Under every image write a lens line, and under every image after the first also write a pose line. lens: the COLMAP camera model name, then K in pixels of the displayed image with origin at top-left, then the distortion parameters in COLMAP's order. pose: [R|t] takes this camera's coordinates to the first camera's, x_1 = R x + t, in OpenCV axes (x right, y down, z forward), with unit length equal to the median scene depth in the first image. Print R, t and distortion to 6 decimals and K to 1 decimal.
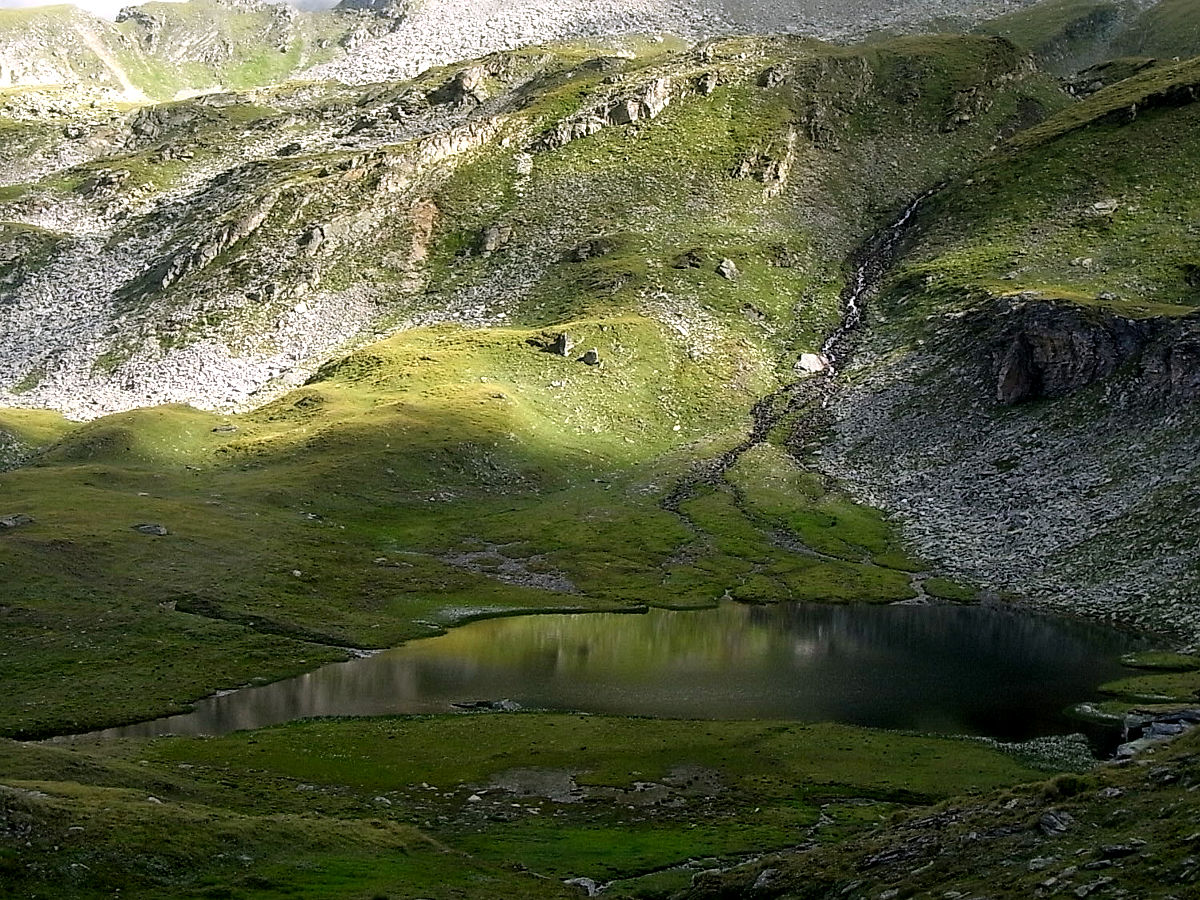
lens RADIAL K [[1683.7, 0, 599.4], [0, 1683.7, 447.5], [0, 0, 1]] dist [-0.029347, 0.000000]
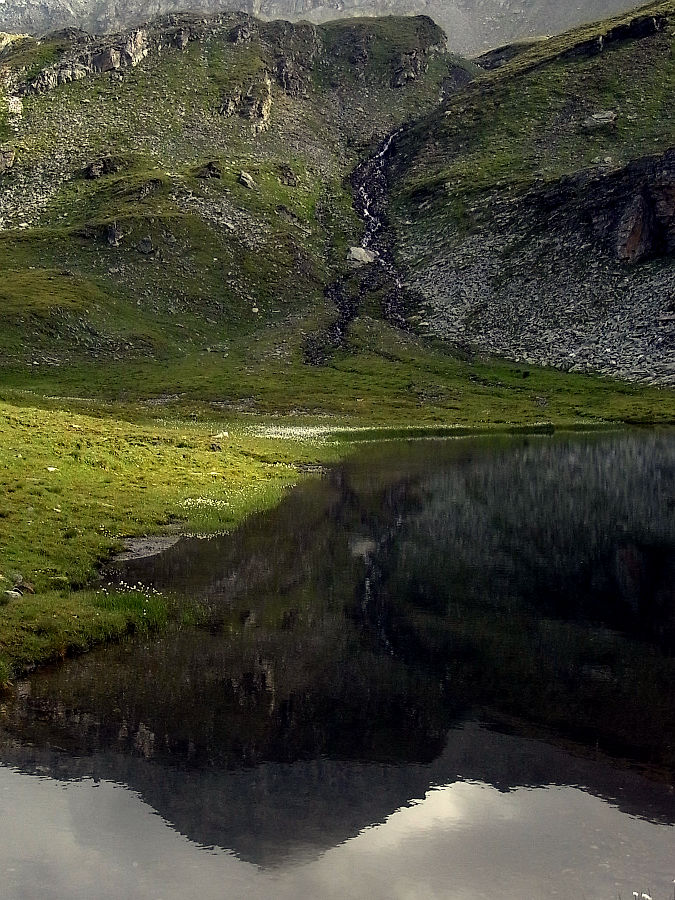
lens RADIAL K [[1308.2, 0, 330.1], [0, 1308.2, 457.7], [0, 0, 1]] dist [-0.024189, 0.000000]
pose [[0.972898, -0.042186, 0.227353, -0.058403], [0.034275, 0.998665, 0.038634, 0.030987], [-0.228680, -0.029794, 0.973046, 0.200459]]
